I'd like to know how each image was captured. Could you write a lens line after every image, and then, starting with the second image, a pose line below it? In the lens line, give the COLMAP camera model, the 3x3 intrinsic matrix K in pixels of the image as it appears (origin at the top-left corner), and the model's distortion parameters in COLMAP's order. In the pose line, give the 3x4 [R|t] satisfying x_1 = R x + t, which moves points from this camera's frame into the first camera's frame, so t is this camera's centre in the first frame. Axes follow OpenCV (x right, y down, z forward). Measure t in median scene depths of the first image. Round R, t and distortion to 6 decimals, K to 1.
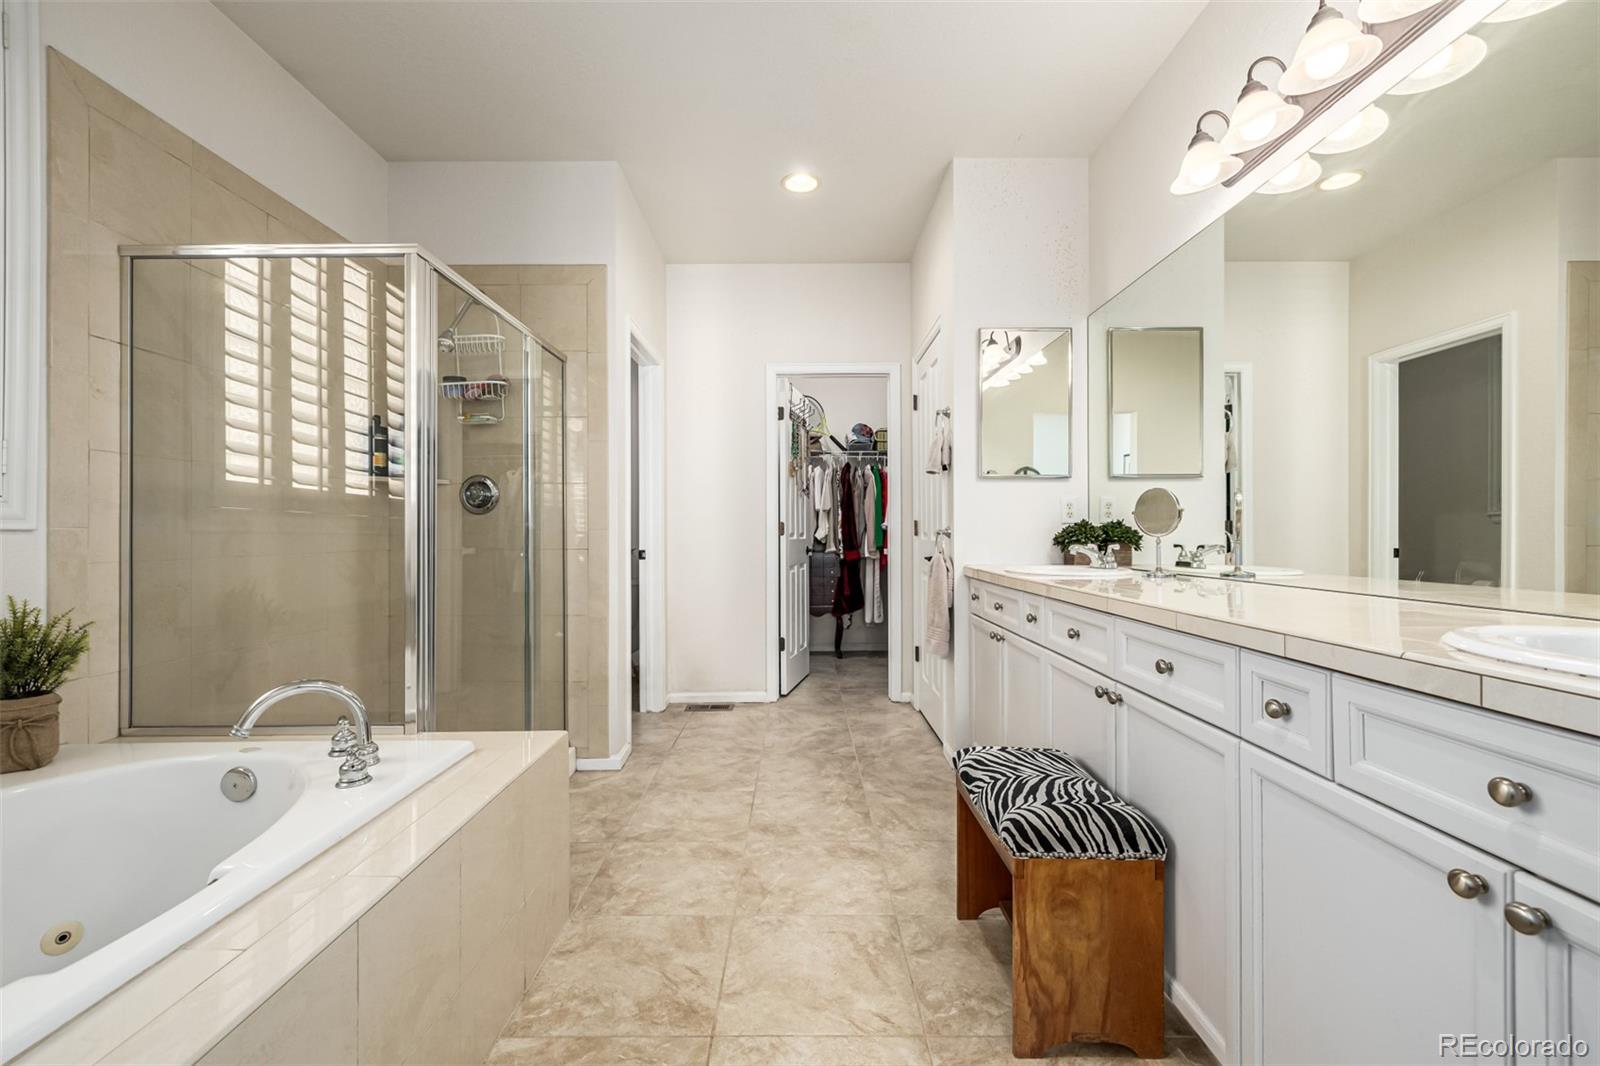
lens RADIAL K [[683.9, 0, 806.3], [0, 683.9, 534.7], [0, 0, 1]] dist [0.002953, -0.000964]
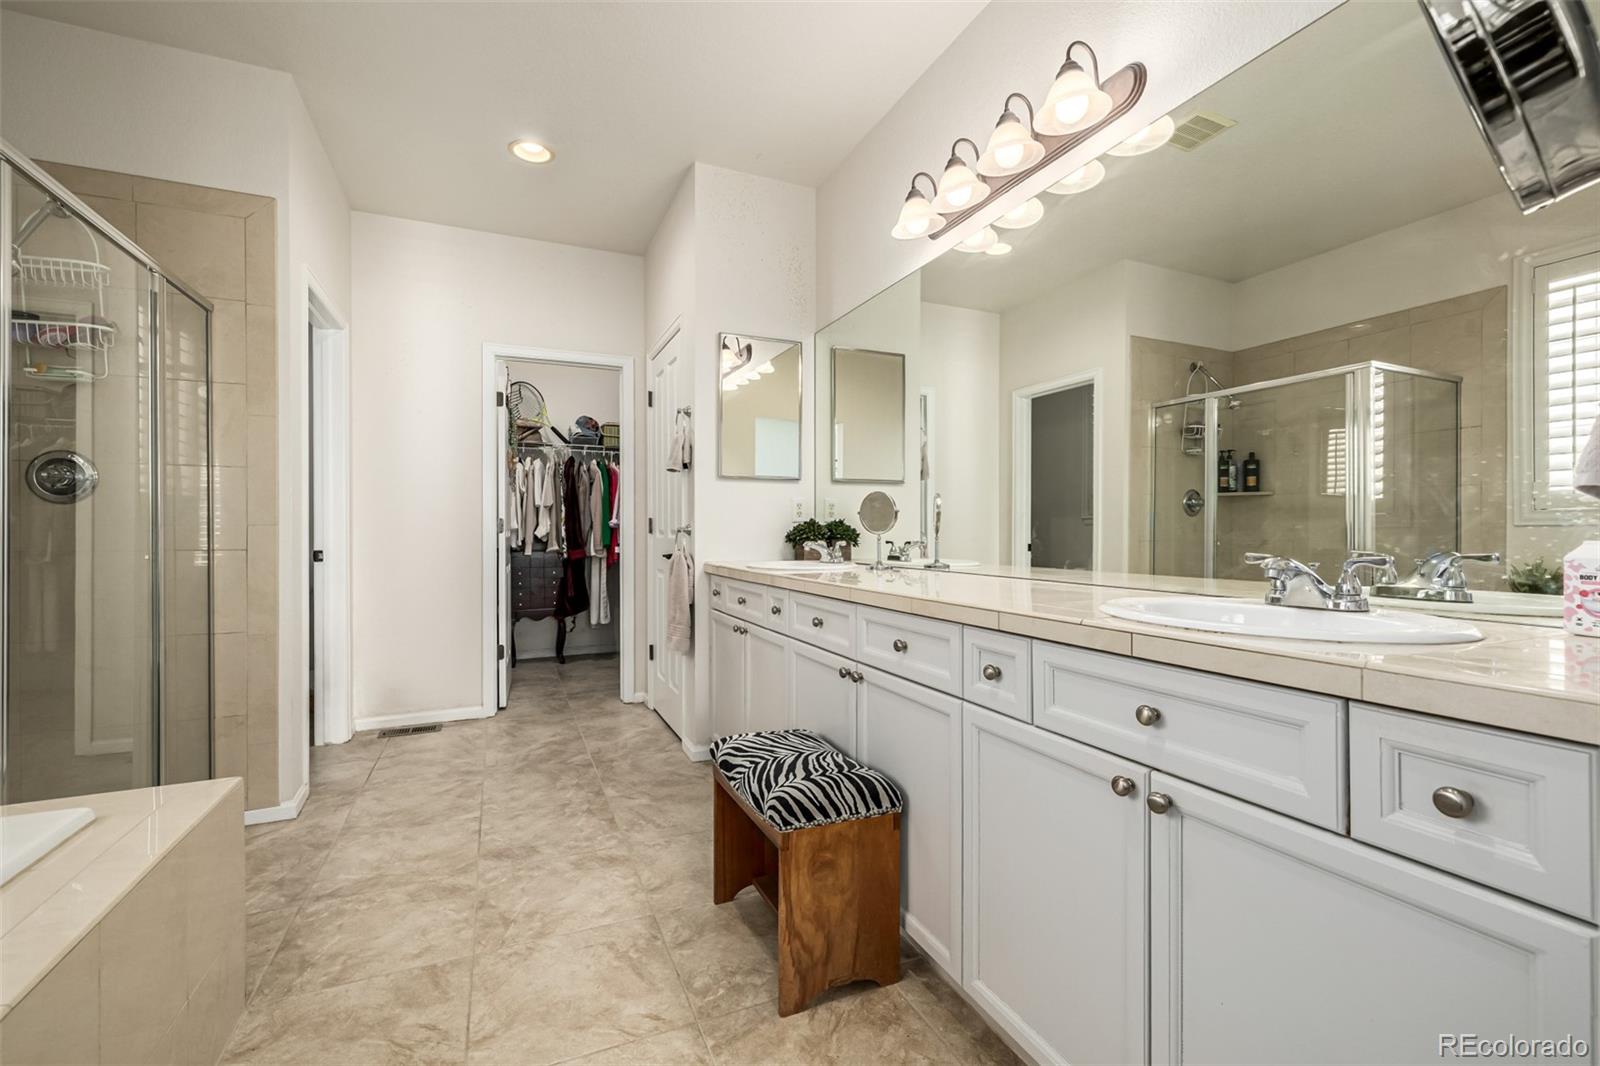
lens RADIAL K [[683.9, 0, 808.0], [0, 683.9, 535.4], [0, 0, 1]] dist [0.002953, -0.000964]
pose [[0.914277, 0.000048, 0.405090, -0.055168], [-0.001416, 0.999994, 0.003077, 0.001515], [-0.405087, -0.003387, 0.914272, 0.001286]]
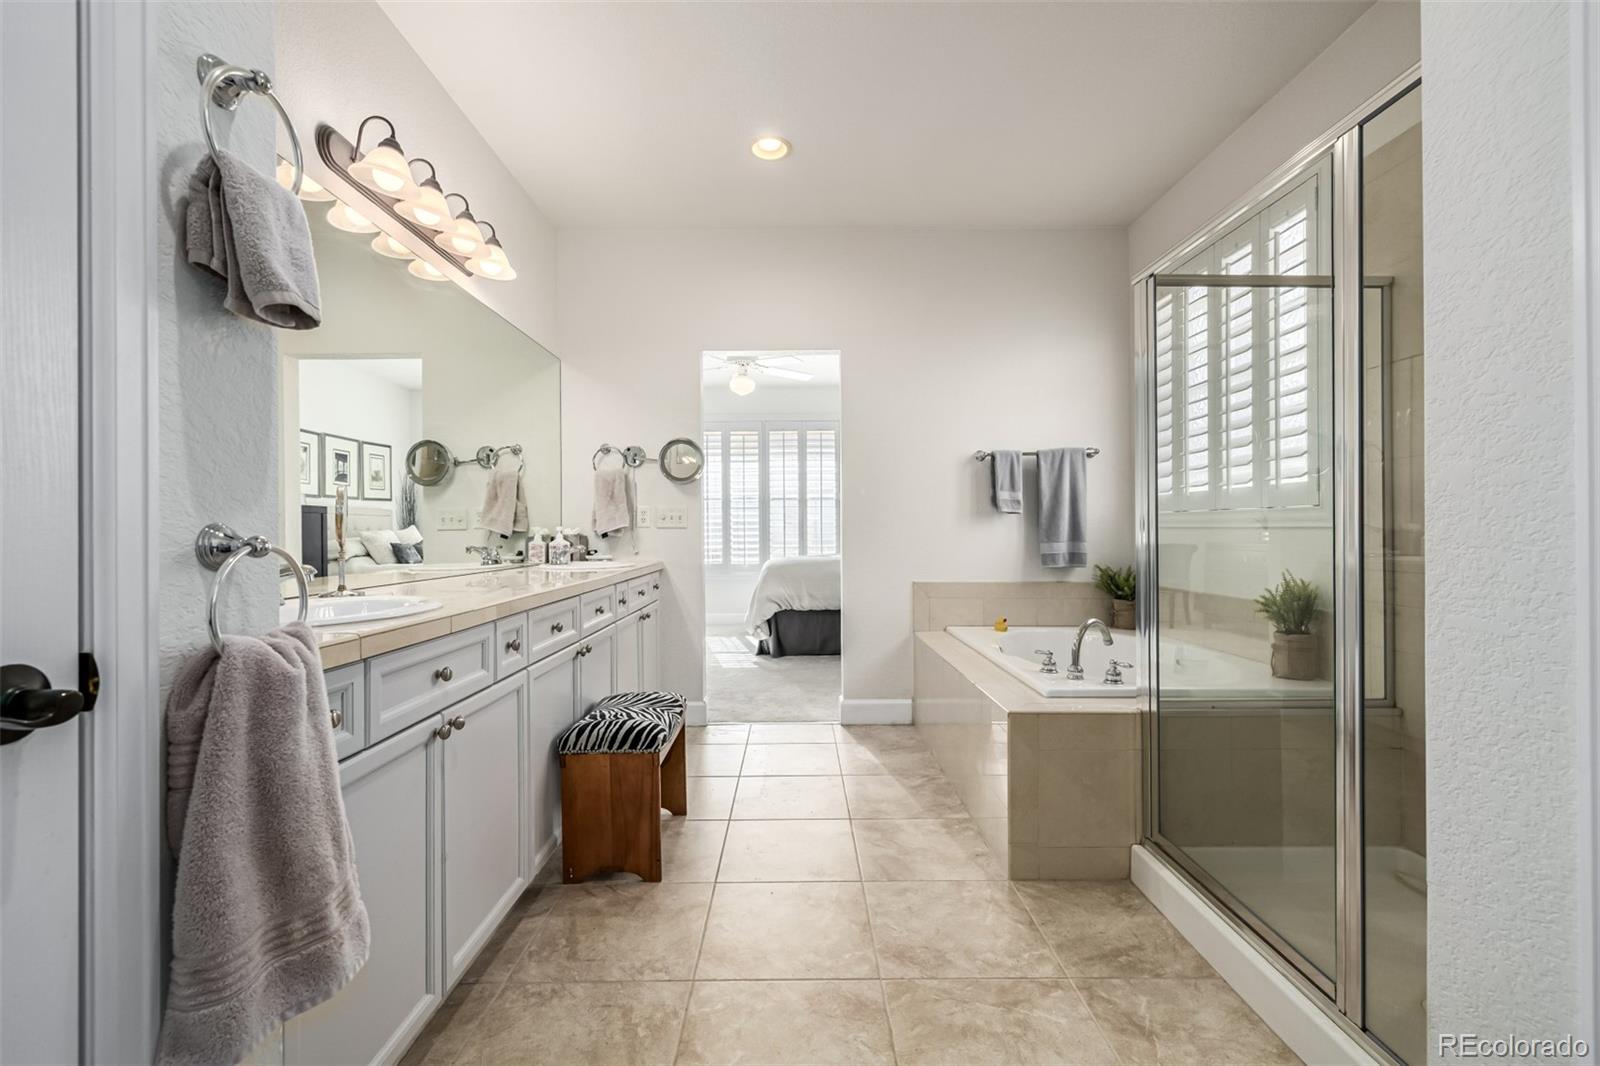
lens RADIAL K [[683.9, 0, 799.3], [0, 683.9, 532.3], [0, 0, 1]] dist [0.002953, -0.000964]
pose [[-0.999934, 0.011166, 0.002753, -0.011711], [0.011177, 0.999929, 0.004087, -0.010235], [-0.002707, 0.004118, -0.999988, 1.710591]]
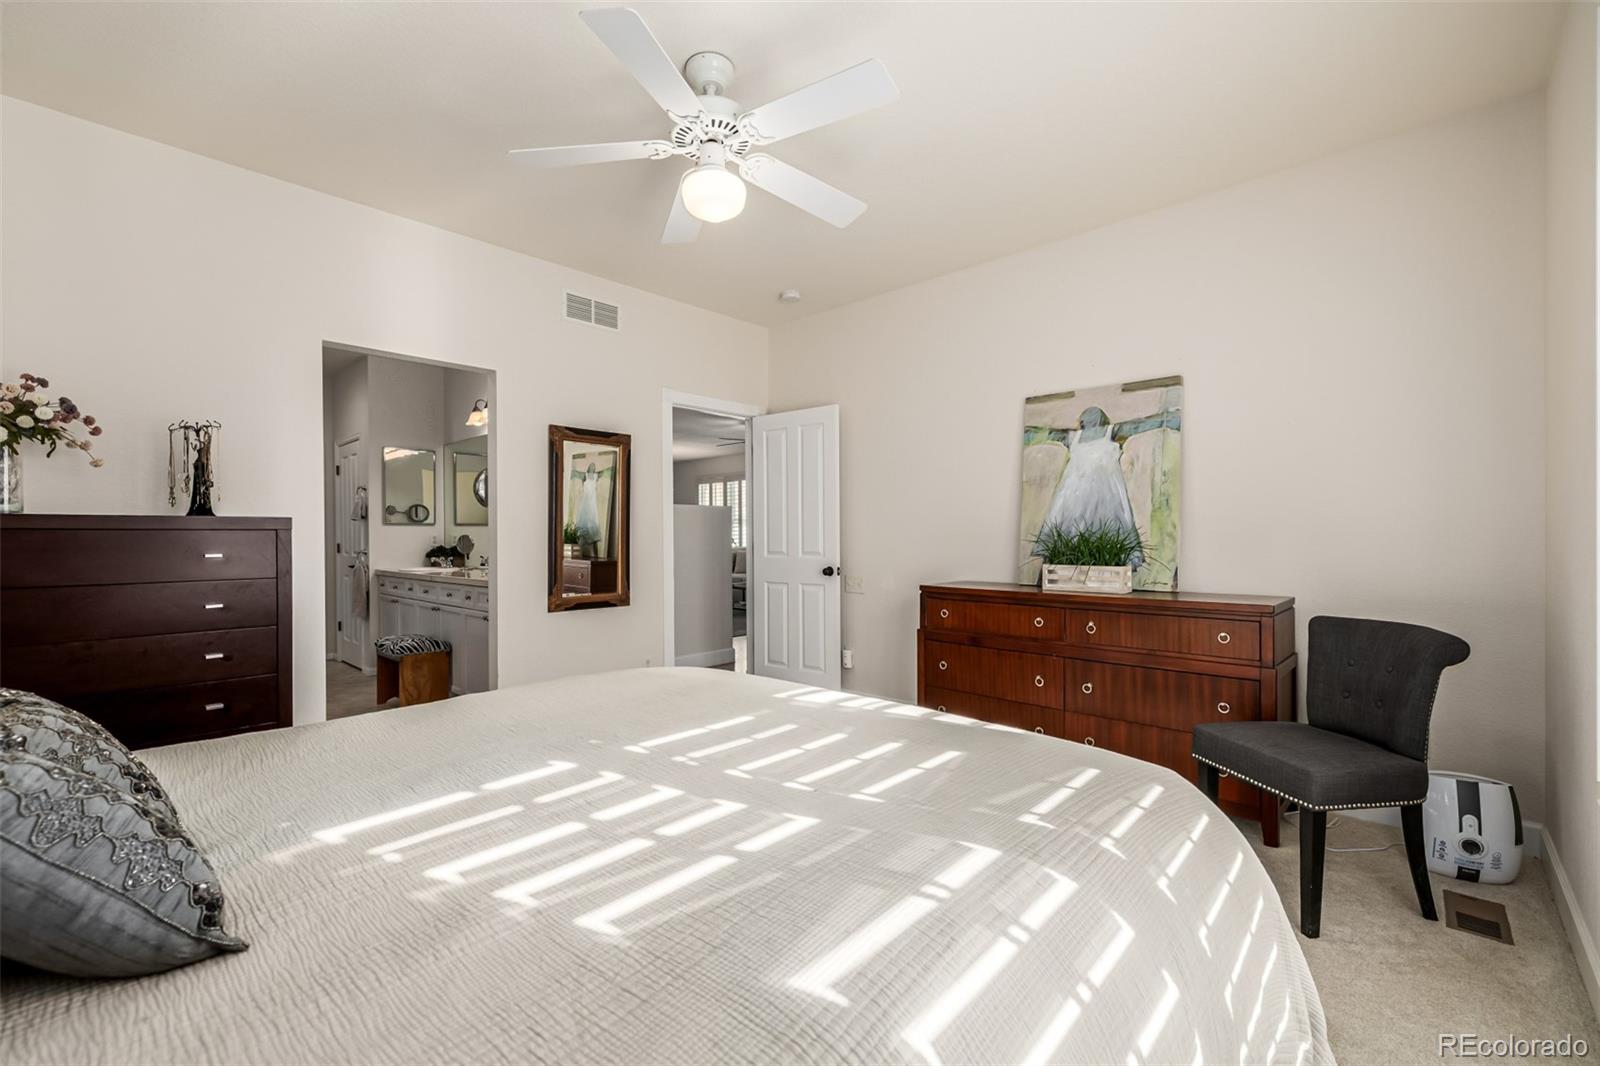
lens RADIAL K [[683.9, 0, 828.1], [0, 683.9, 531.8], [0, 0, 1]] dist [0.002953, -0.000964]
pose [[0.673839, -0.003216, 0.738871, -0.440224], [0.008545, 0.999958, -0.003441, -0.056460], [-0.738829, 0.008632, 0.673838, -1.638256]]
